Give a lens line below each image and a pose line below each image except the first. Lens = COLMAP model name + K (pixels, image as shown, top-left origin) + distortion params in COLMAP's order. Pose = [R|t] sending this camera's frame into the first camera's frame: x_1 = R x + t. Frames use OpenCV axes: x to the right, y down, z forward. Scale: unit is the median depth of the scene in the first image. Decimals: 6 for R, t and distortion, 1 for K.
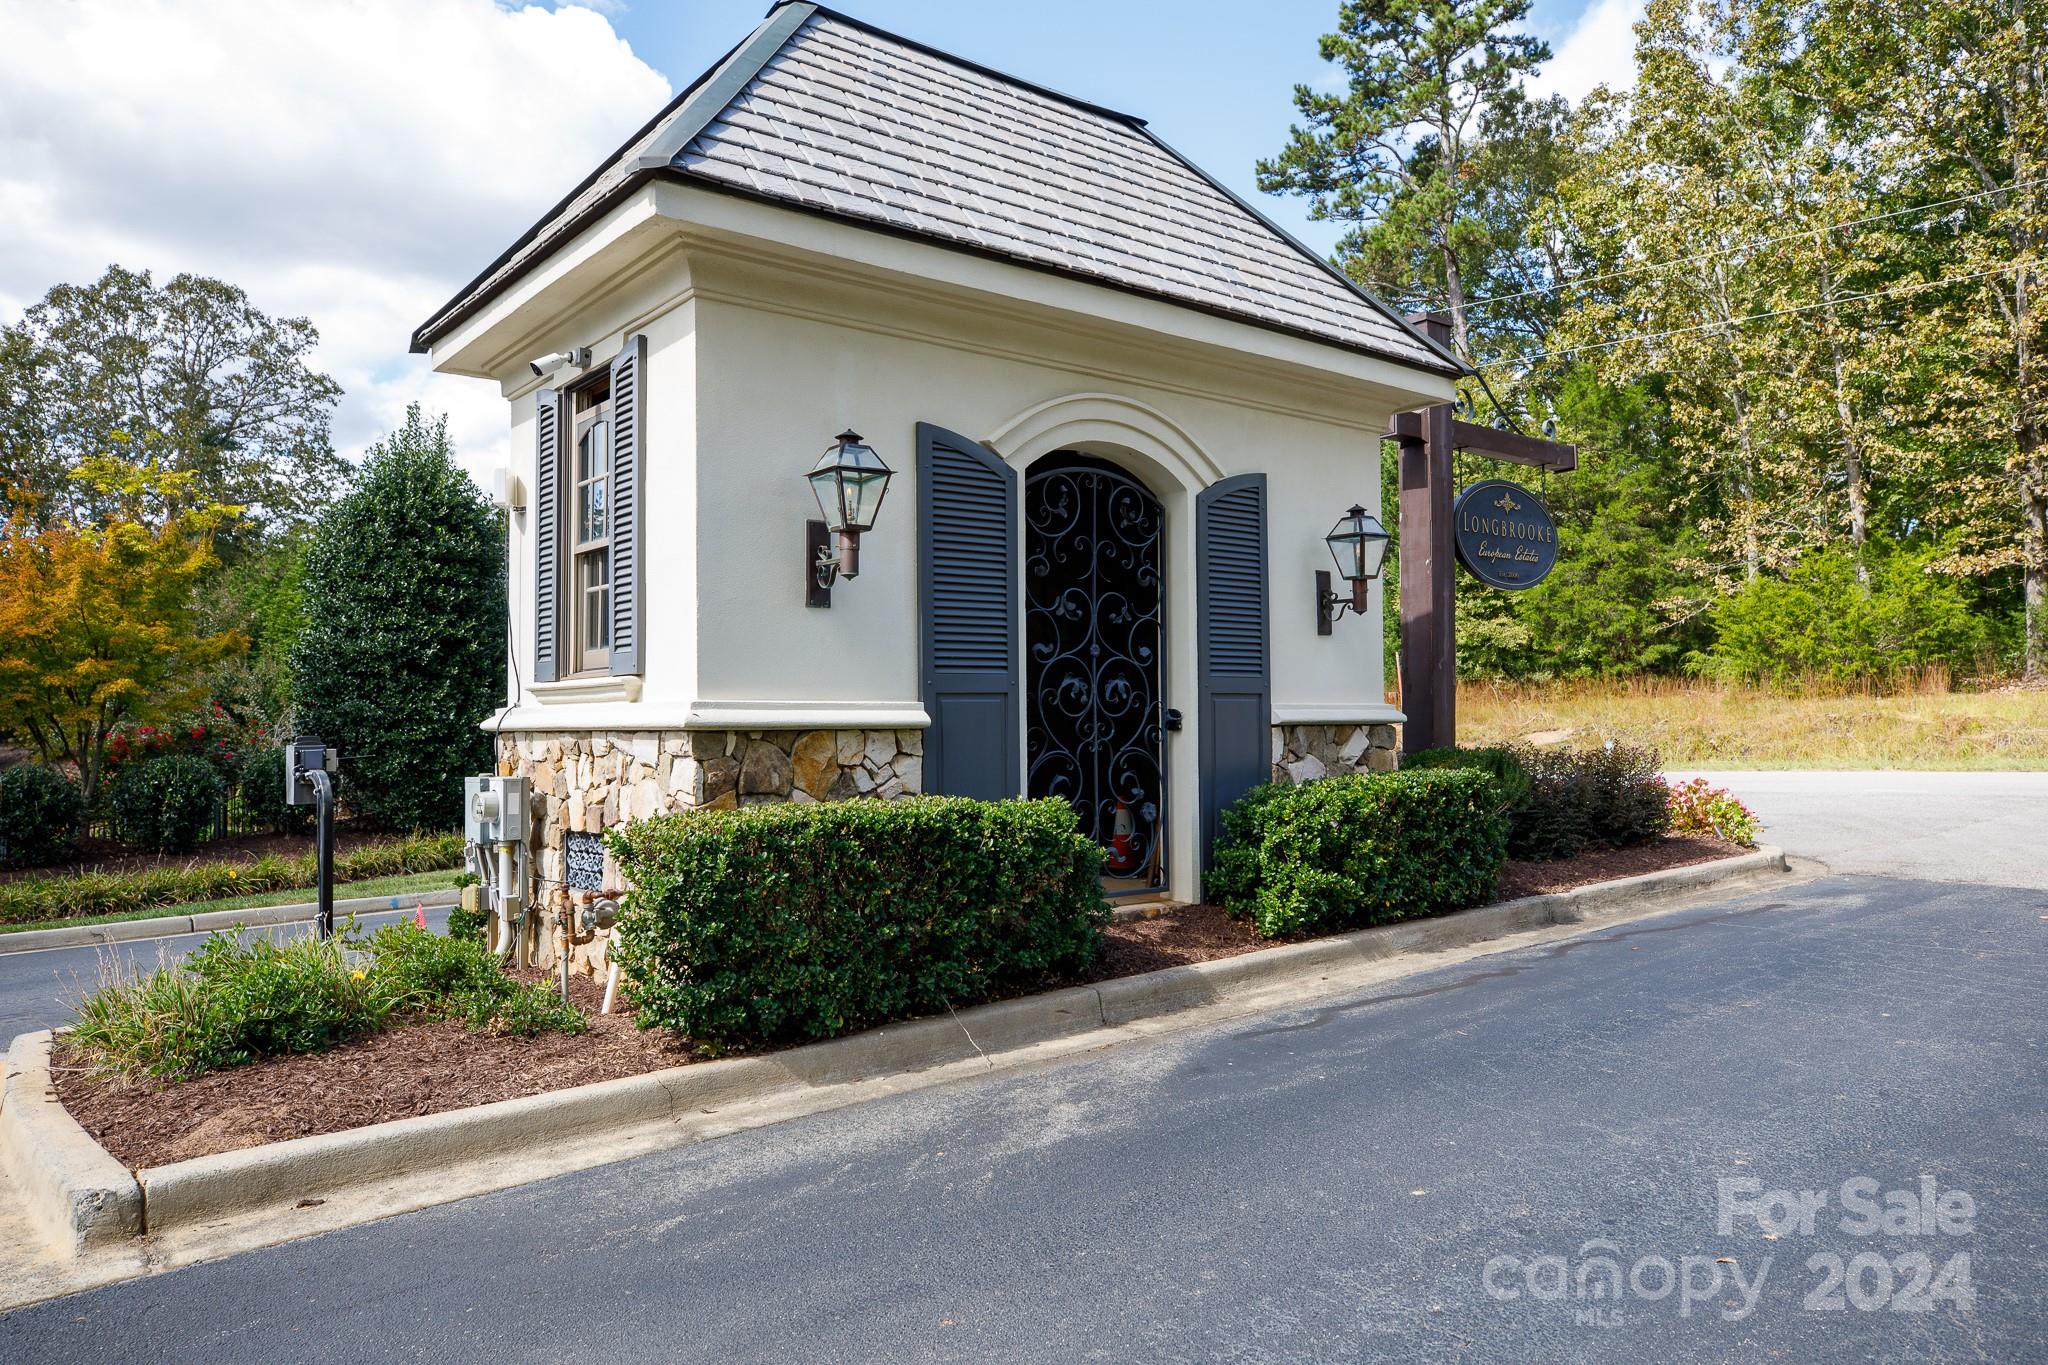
lens RADIAL K [[1412.8, 0, 1022.4], [0, 1412.8, 681.5], [0, 0, 1]] dist [-0.003129, 0.026731]
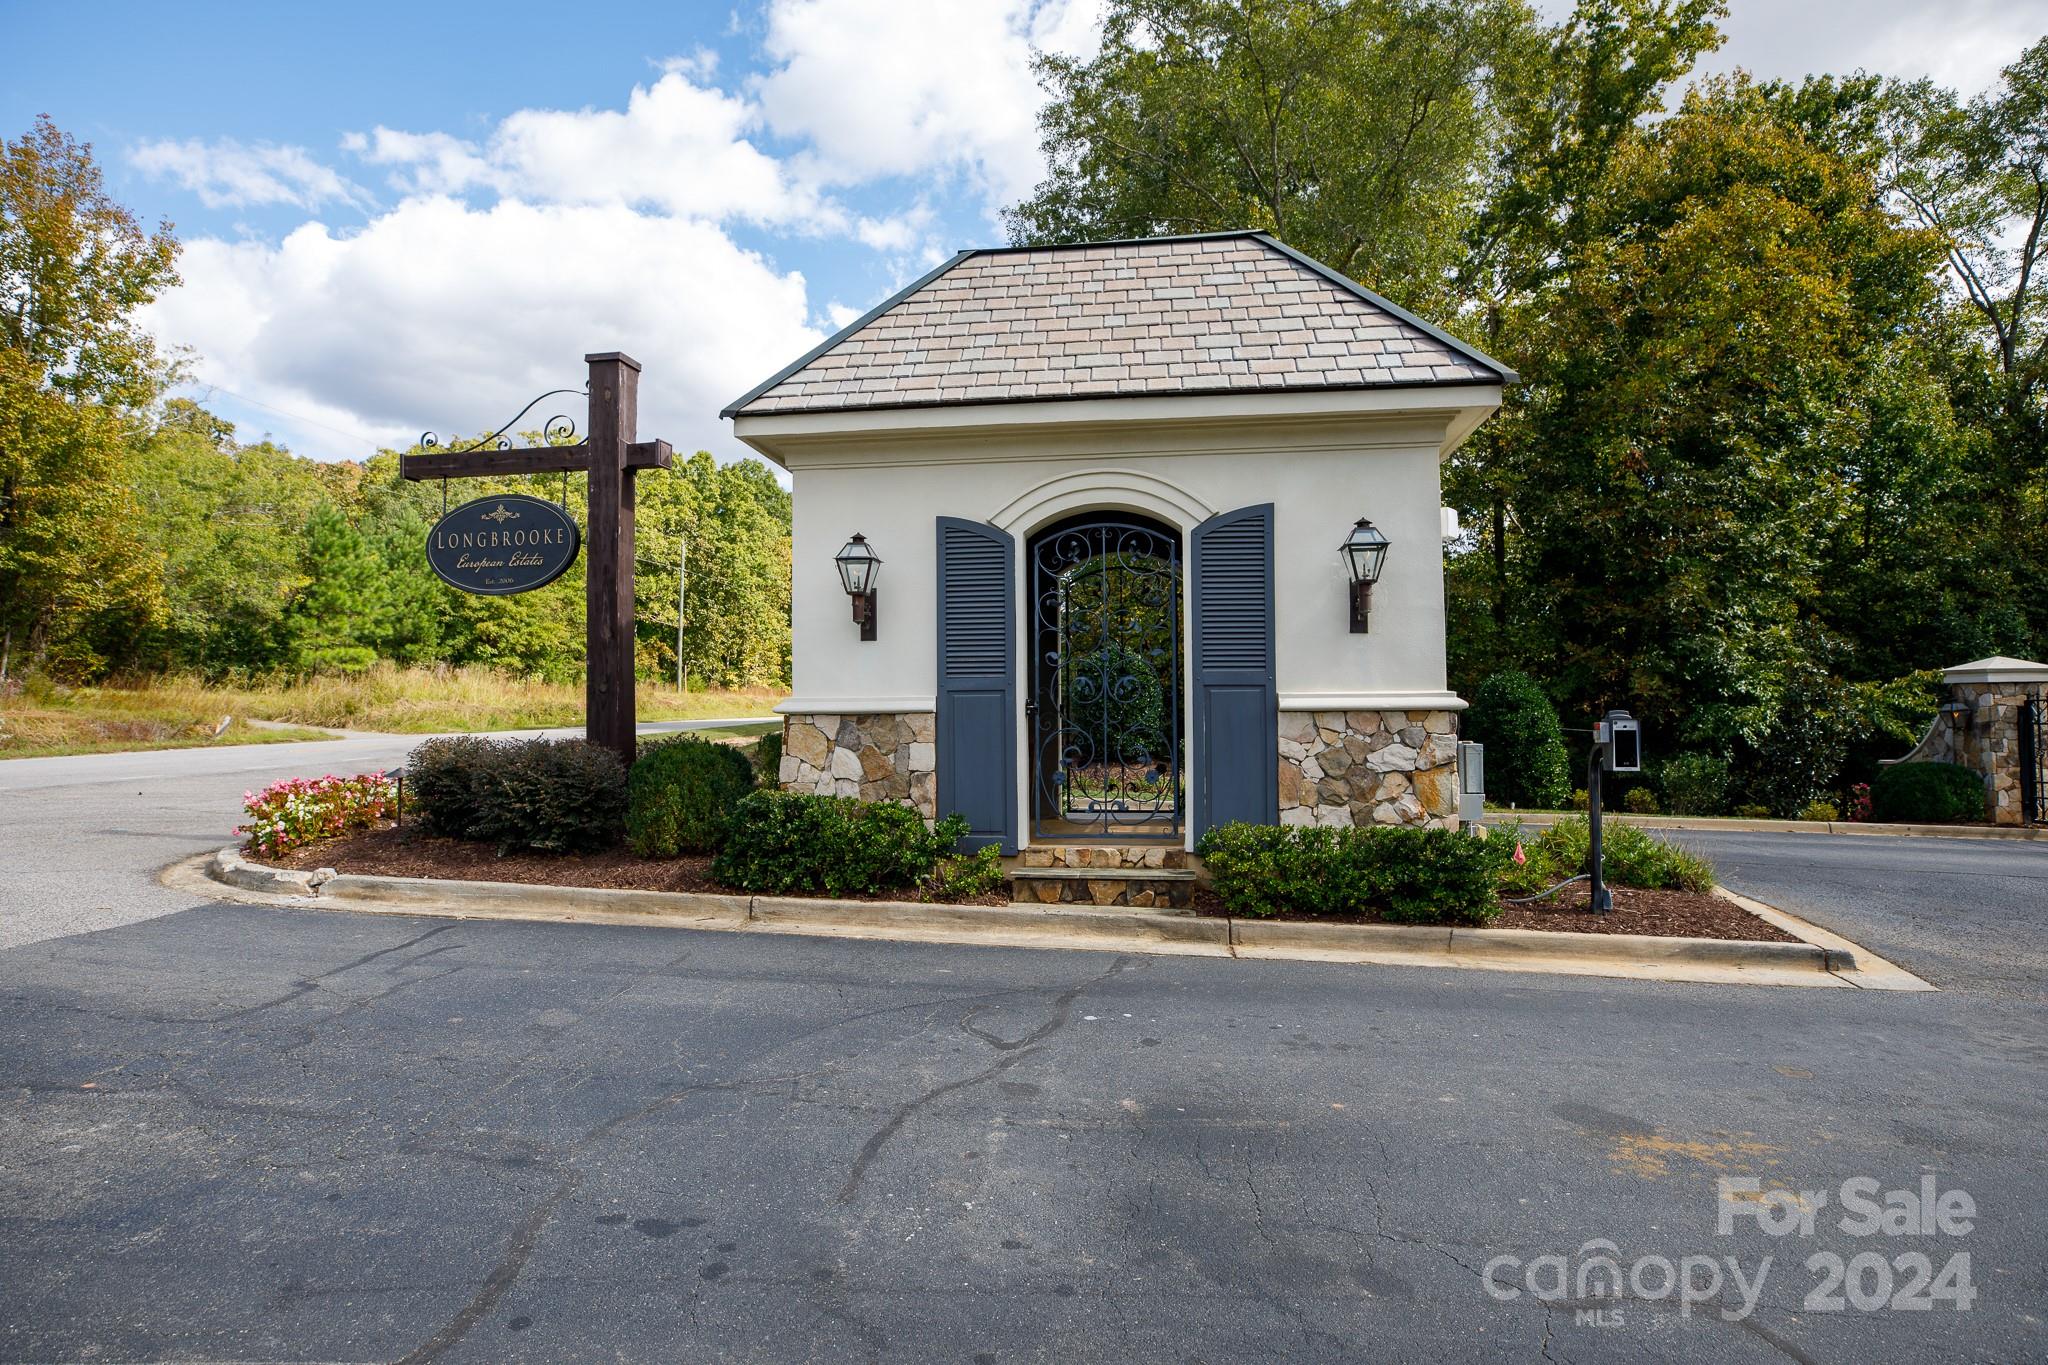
lens RADIAL K [[1064.9, 0, 1025.9], [0, 1064.9, 684.0], [0, 0, 1]] dist [-0.033858, 0.014969]
pose [[0.696650, -0.024251, -0.717002, 0.580659], [0.021272, 0.999687, -0.013144, 0.013135], [0.717096, -0.006095, 0.696948, 0.175901]]
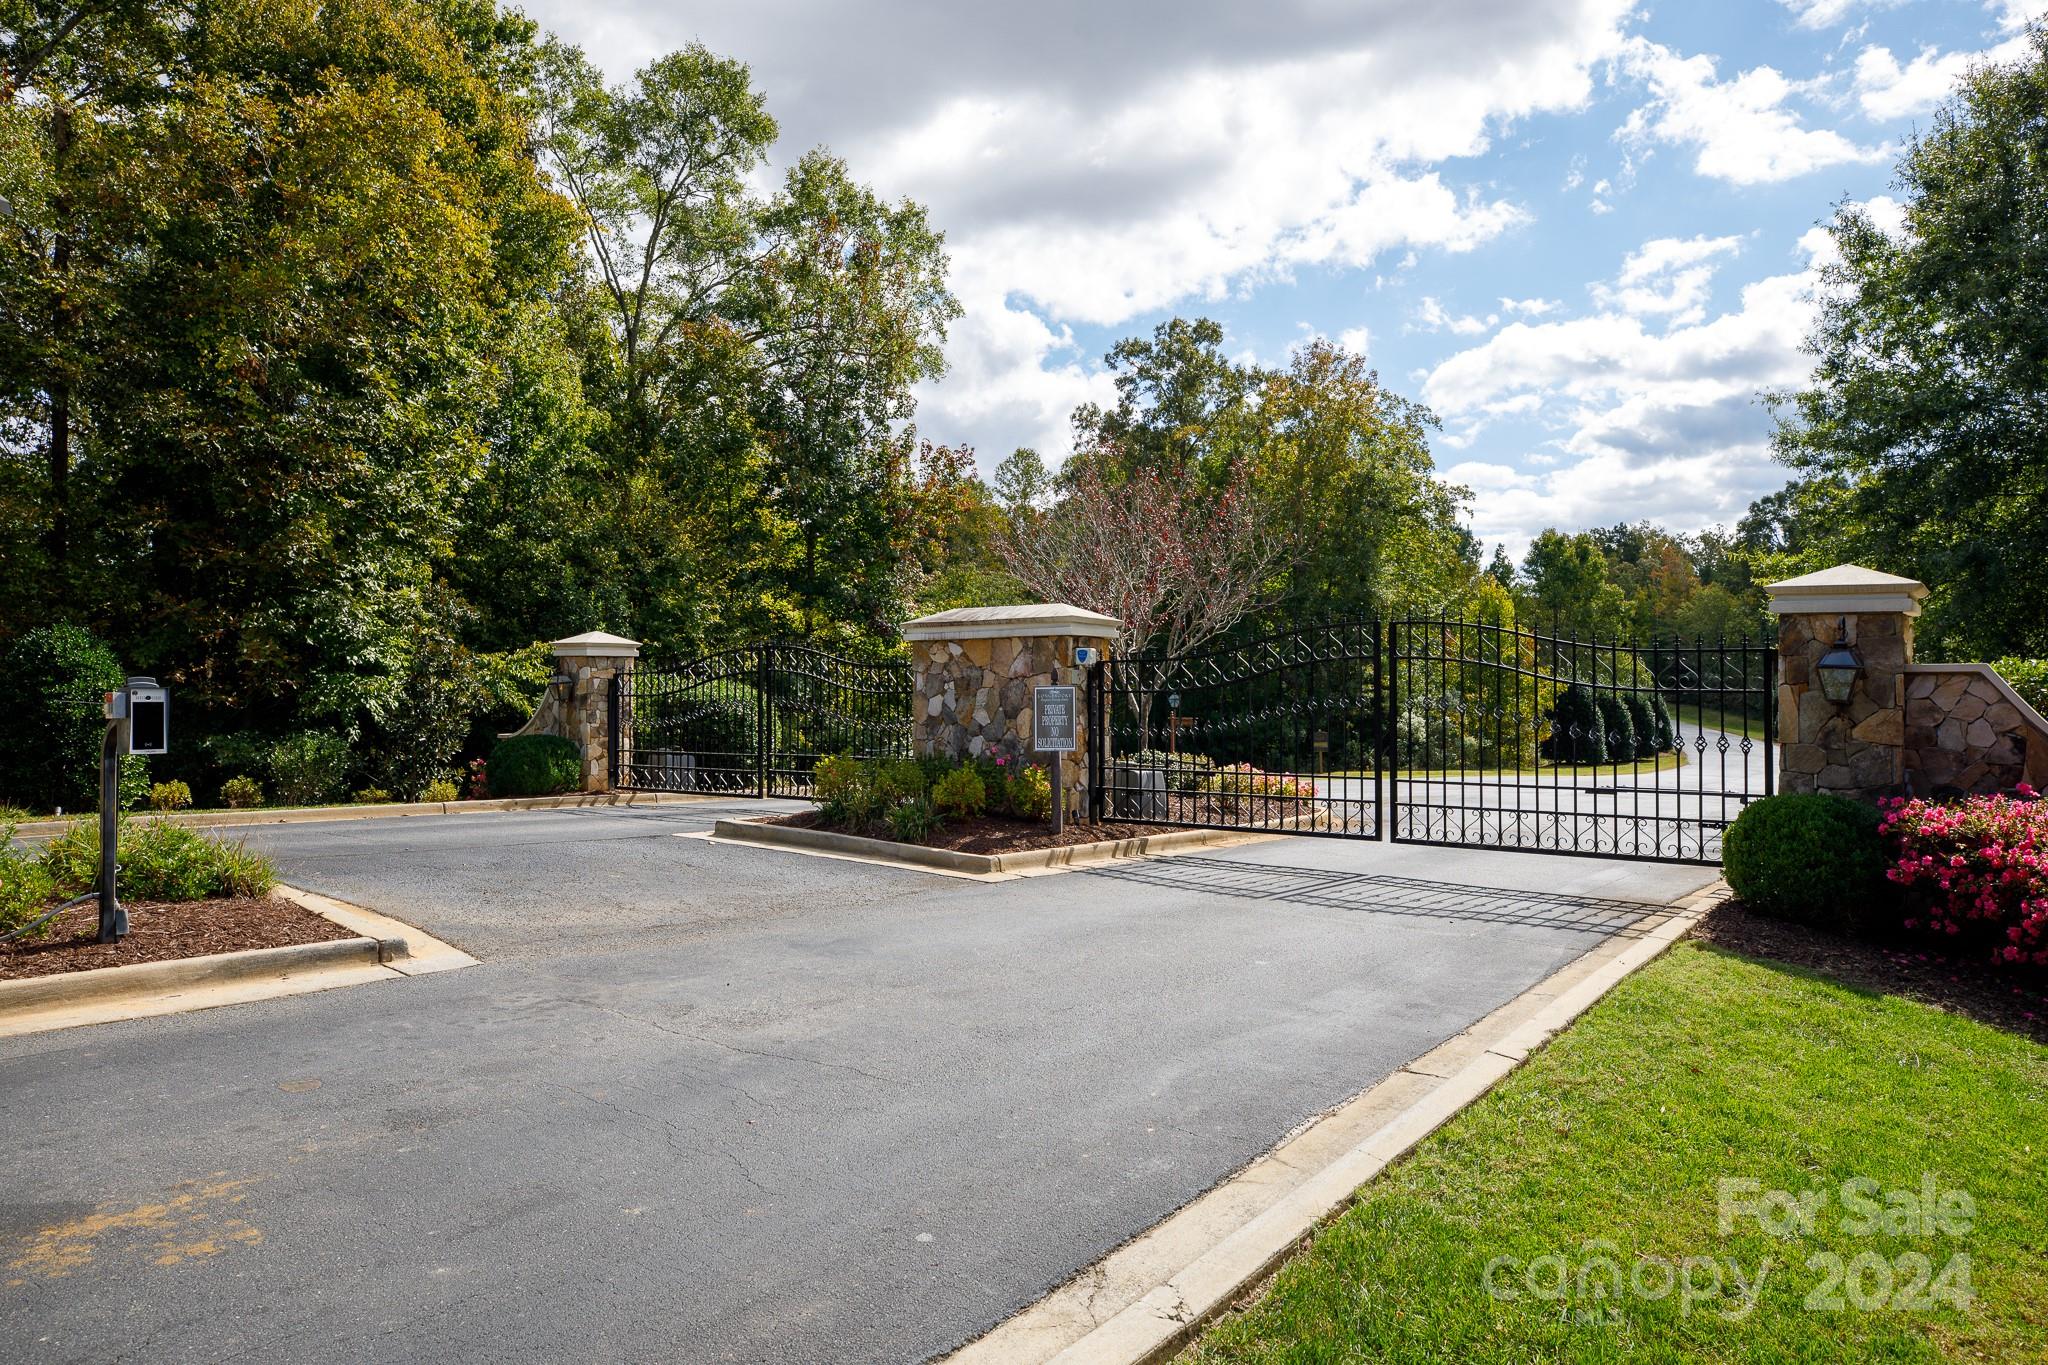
lens RADIAL K [[1306.1, 0, 1022.7], [0, 1306.1, 682.5], [0, 0, 1]] dist [-0.010110, 0.020169]
pose [[0.970976, 0.000005, 0.239176, 0.632835], [-0.005195, 0.999765, 0.021067, 0.016003], [-0.239120, -0.021698, 0.970748, 0.182072]]
